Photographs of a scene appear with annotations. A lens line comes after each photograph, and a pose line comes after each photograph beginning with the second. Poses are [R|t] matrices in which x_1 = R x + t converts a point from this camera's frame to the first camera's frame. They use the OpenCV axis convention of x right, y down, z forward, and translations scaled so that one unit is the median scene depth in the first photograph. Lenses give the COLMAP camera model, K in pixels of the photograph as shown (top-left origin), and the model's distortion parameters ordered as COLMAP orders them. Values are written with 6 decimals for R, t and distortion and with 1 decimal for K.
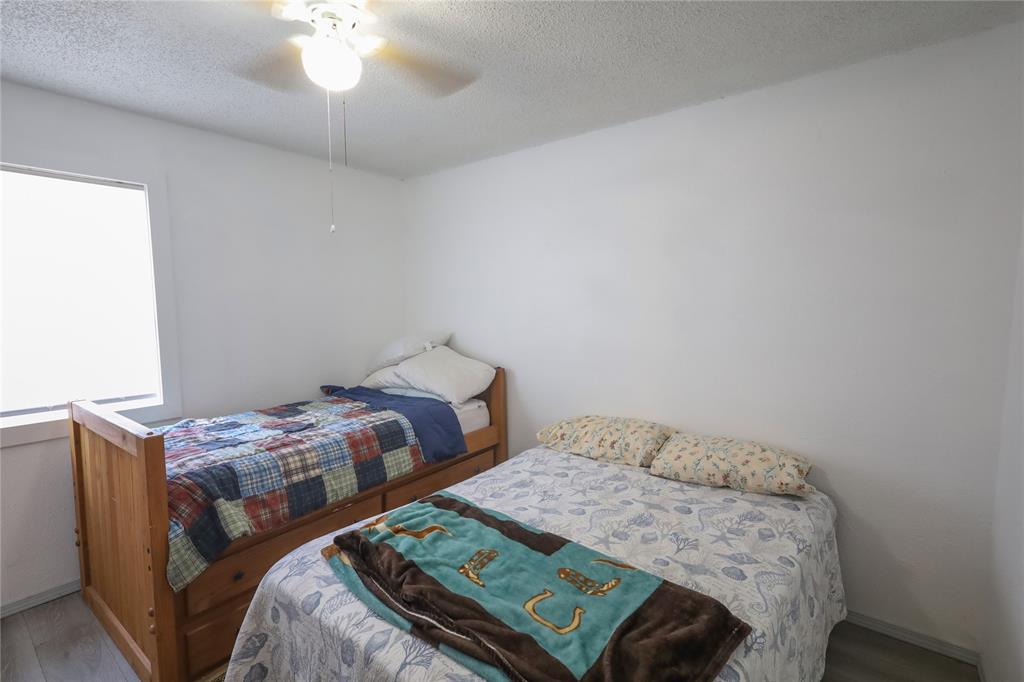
lens RADIAL K [[478.2, 0, 515.1], [0, 478.2, 339.9], [0, 0, 1]] dist [-0.001339, -0.000200]
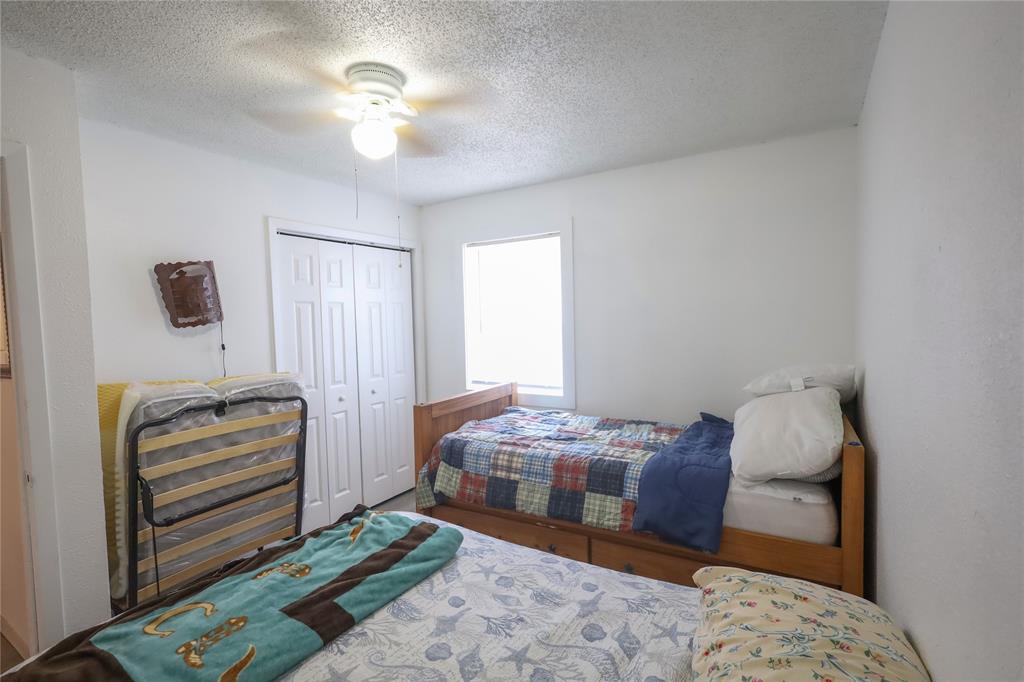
lens RADIAL K [[478.2, 0, 516.1], [0, 478.2, 334.9], [0, 0, 1]] dist [-0.001339, -0.000200]
pose [[0.107433, 0.037969, -0.993487, 0.622281], [-0.060316, 0.997679, 0.031606, -0.076431], [0.992381, 0.056528, 0.109474, 0.819918]]
